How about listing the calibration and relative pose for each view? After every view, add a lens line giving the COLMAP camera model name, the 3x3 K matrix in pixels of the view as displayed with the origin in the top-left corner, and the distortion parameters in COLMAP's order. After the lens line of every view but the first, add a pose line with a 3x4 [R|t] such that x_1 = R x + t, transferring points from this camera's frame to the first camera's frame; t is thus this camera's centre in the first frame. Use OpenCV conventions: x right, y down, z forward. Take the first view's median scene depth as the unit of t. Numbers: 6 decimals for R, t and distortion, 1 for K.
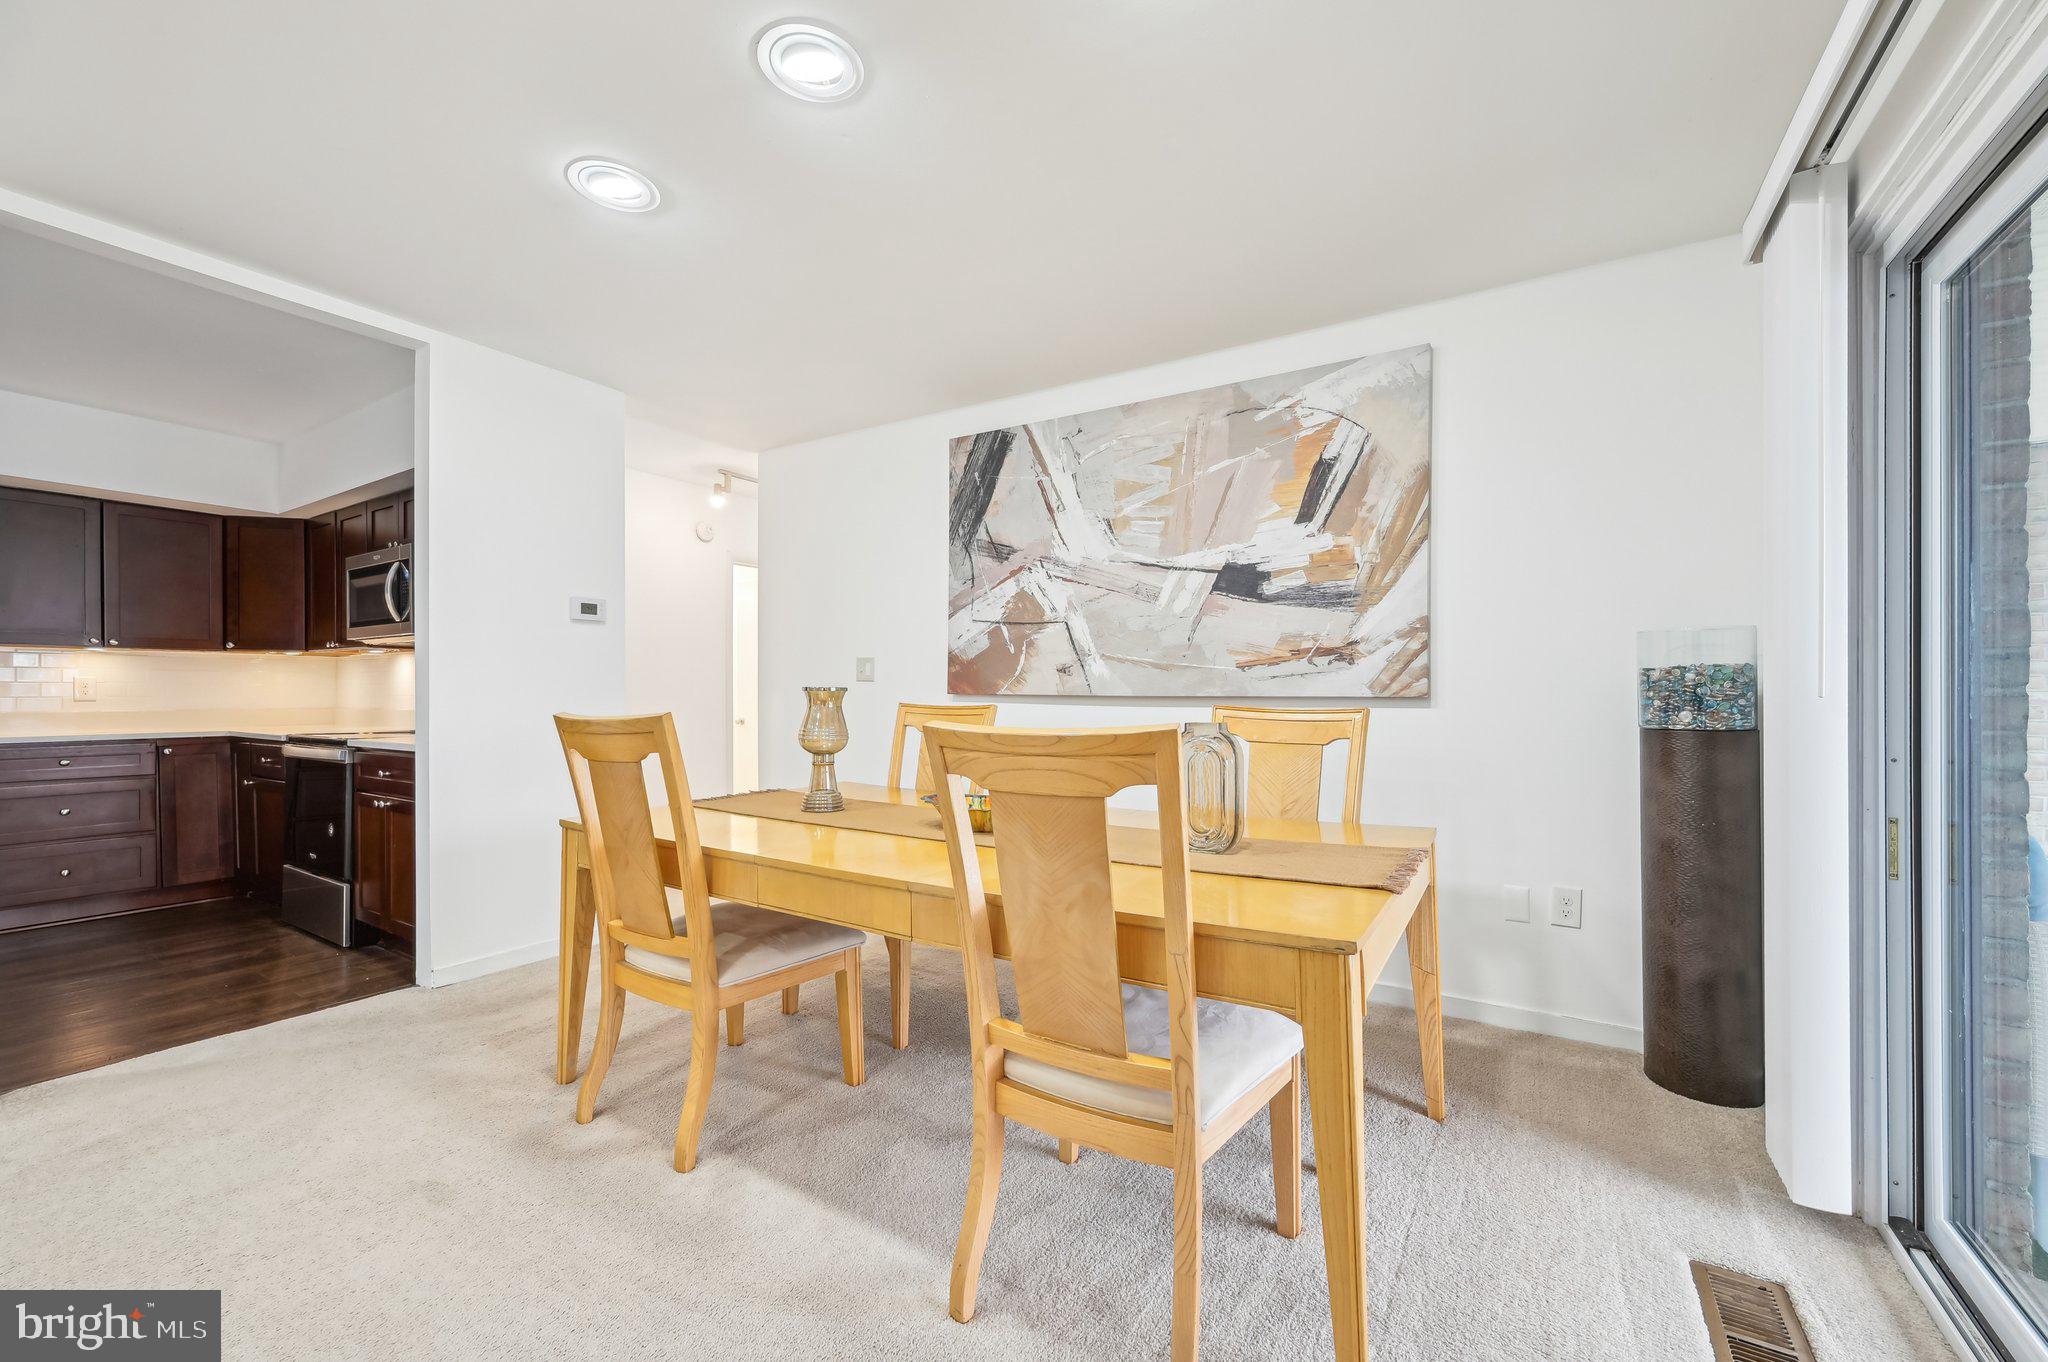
lens RADIAL K [[811.6, 0, 1036.0], [0, 811.6, 688.0], [0, 0, 1]] dist [-0.003007, 0.001041]
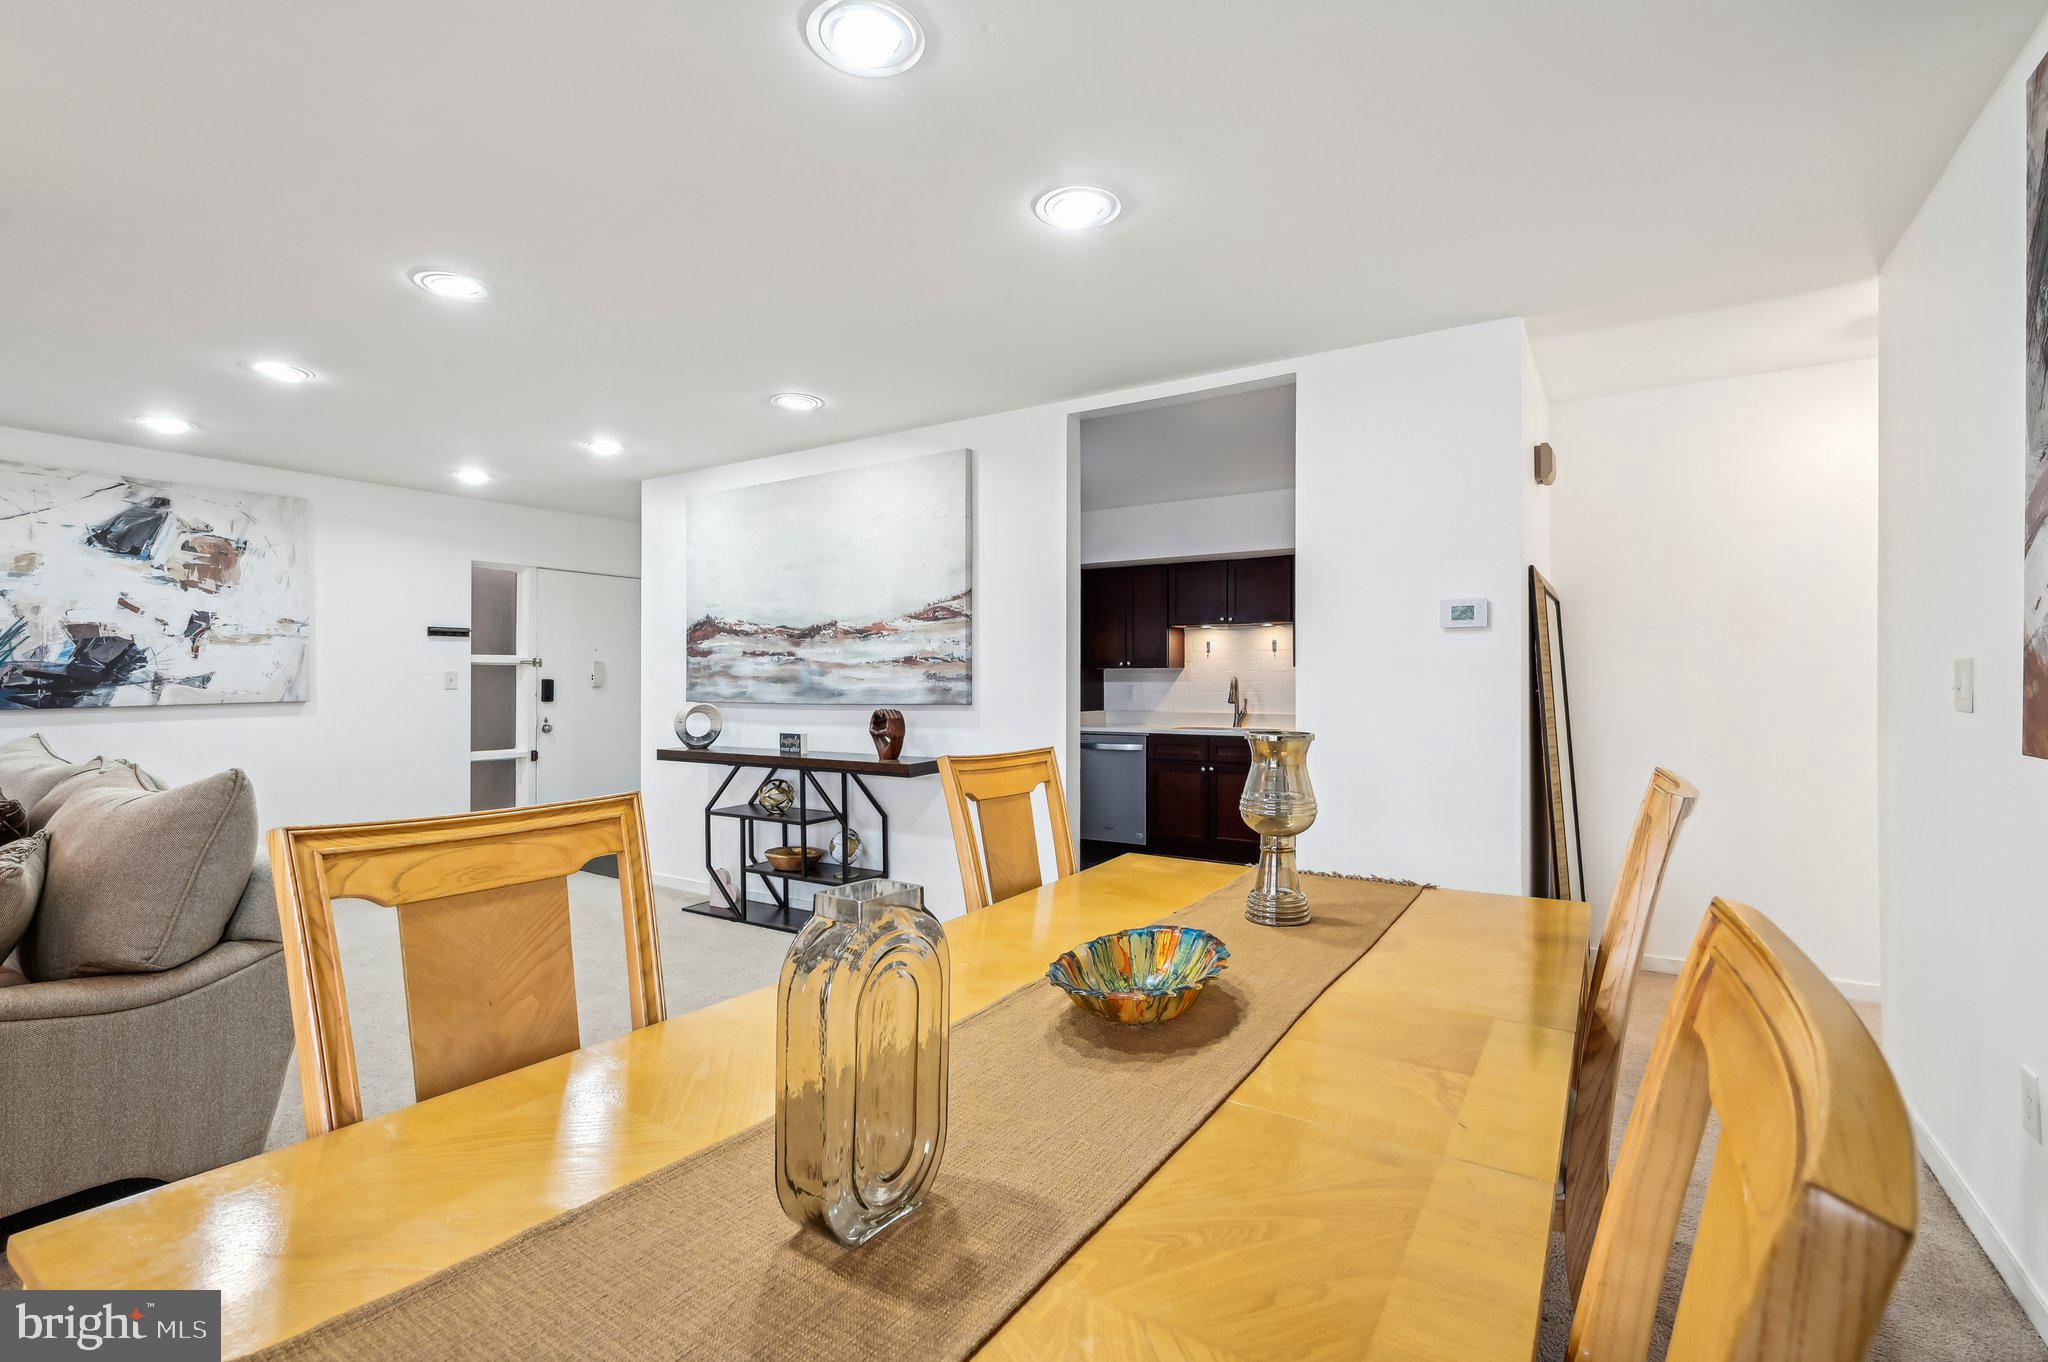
lens RADIAL K [[902.9, 0, 1008.3], [0, 902.9, 681.0], [0, 0, 1]] dist [0.009274, -0.002465]
pose [[-0.018319, -0.001908, -0.999830, 0.325810], [0.005100, 0.999985, -0.002001, -0.032125], [0.999819, -0.005135, -0.018309, 0.559523]]
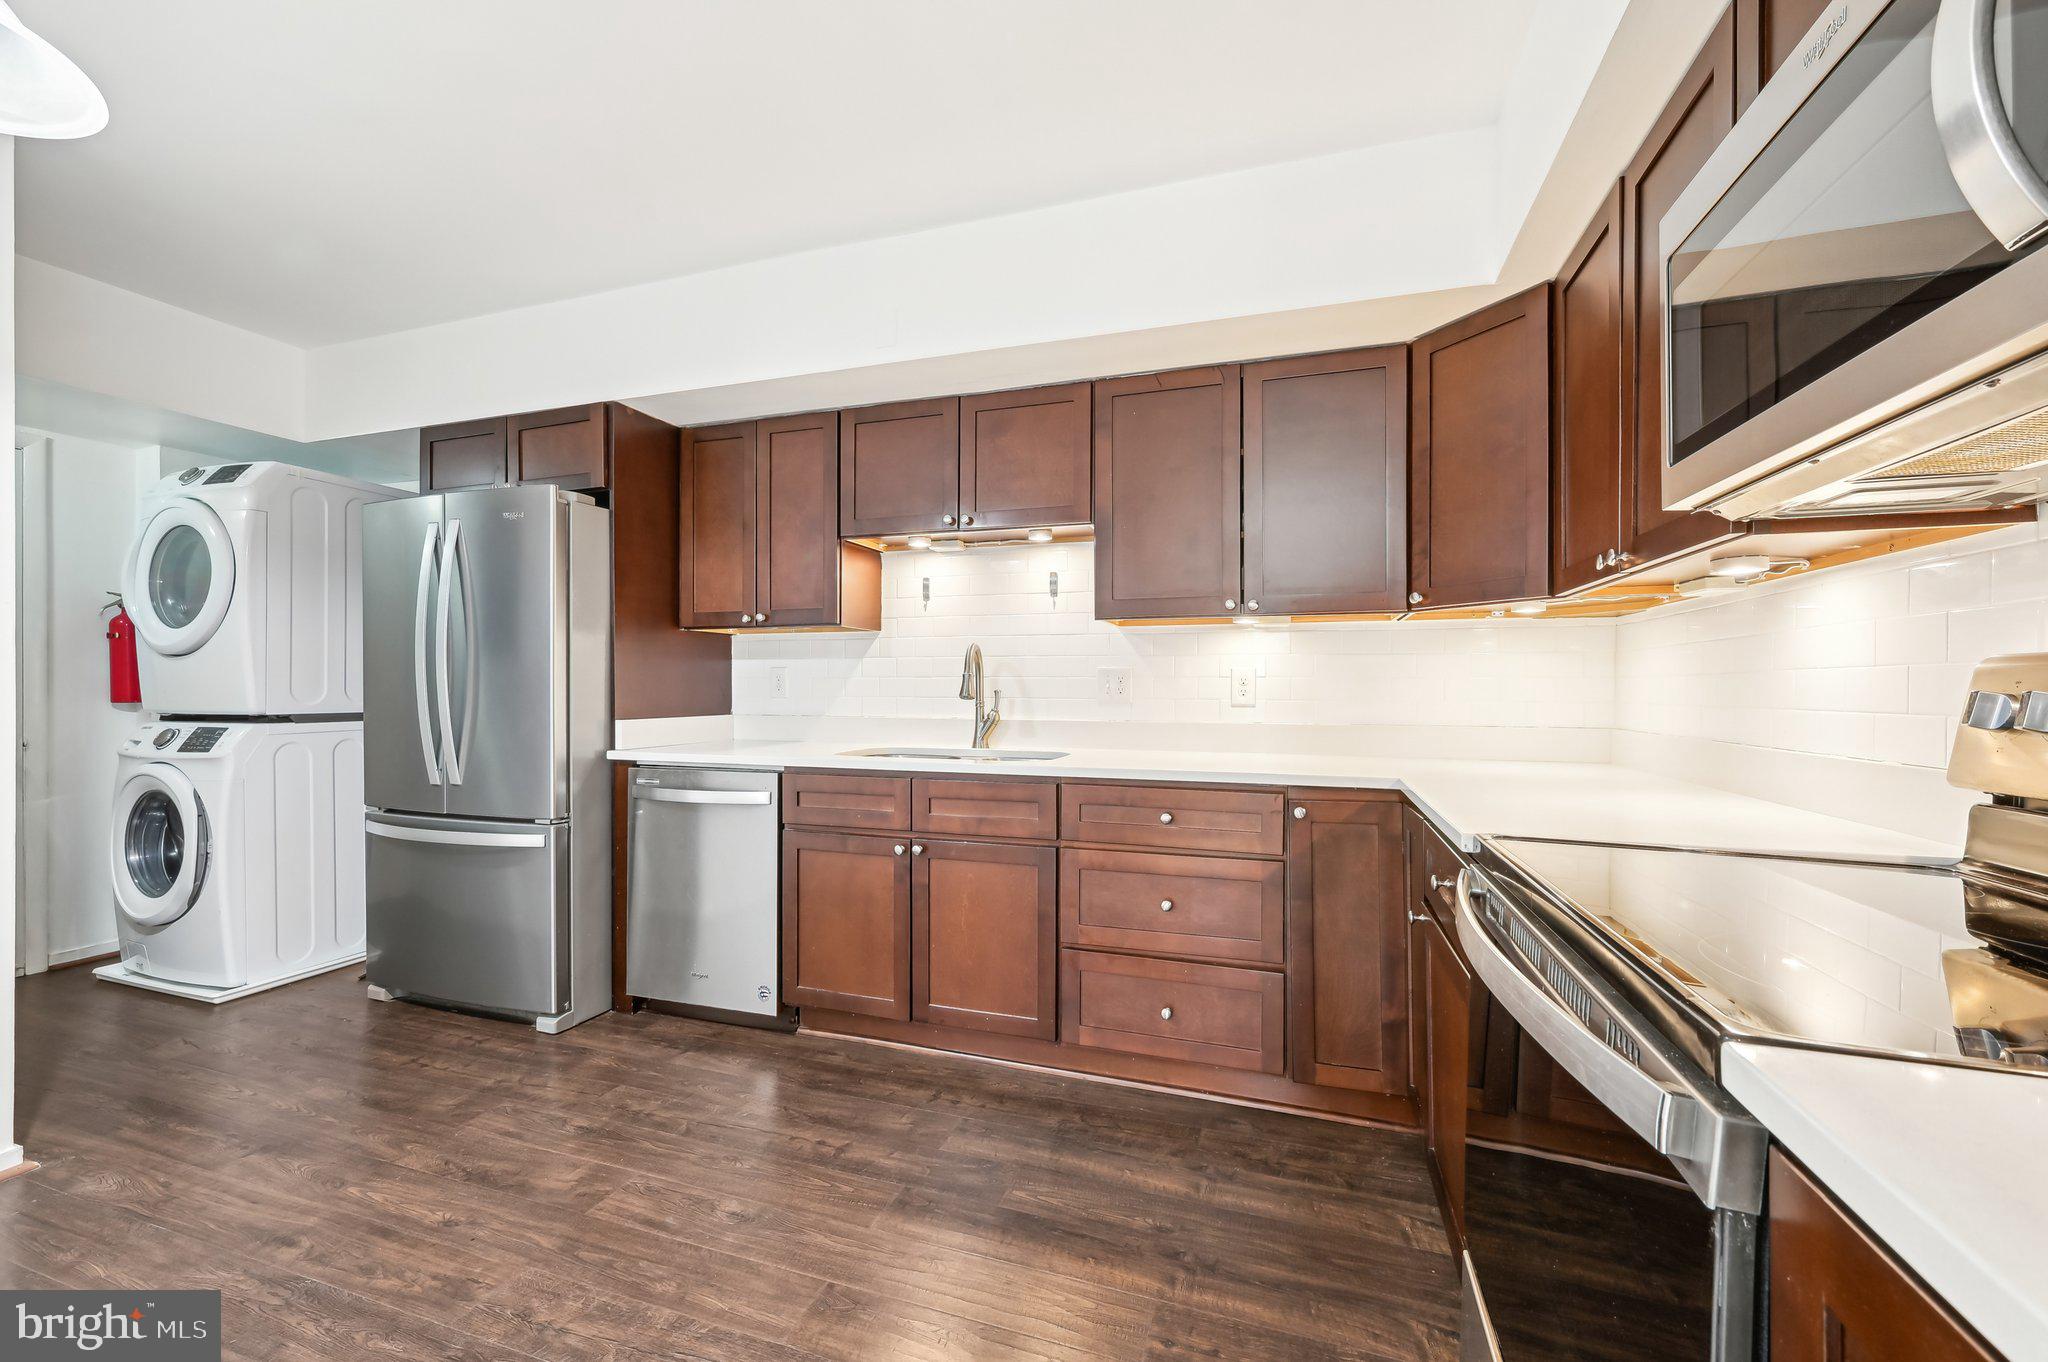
lens RADIAL K [[811.6, 0, 1023.6], [0, 811.6, 693.1], [0, 0, 1]] dist [-0.003007, 0.001041]
pose [[0.240601, 0.005300, -0.970610, -0.744993], [0.003480, 0.999974, 0.006323, 0.001402], [0.970618, -0.004899, 0.240576, 0.843739]]
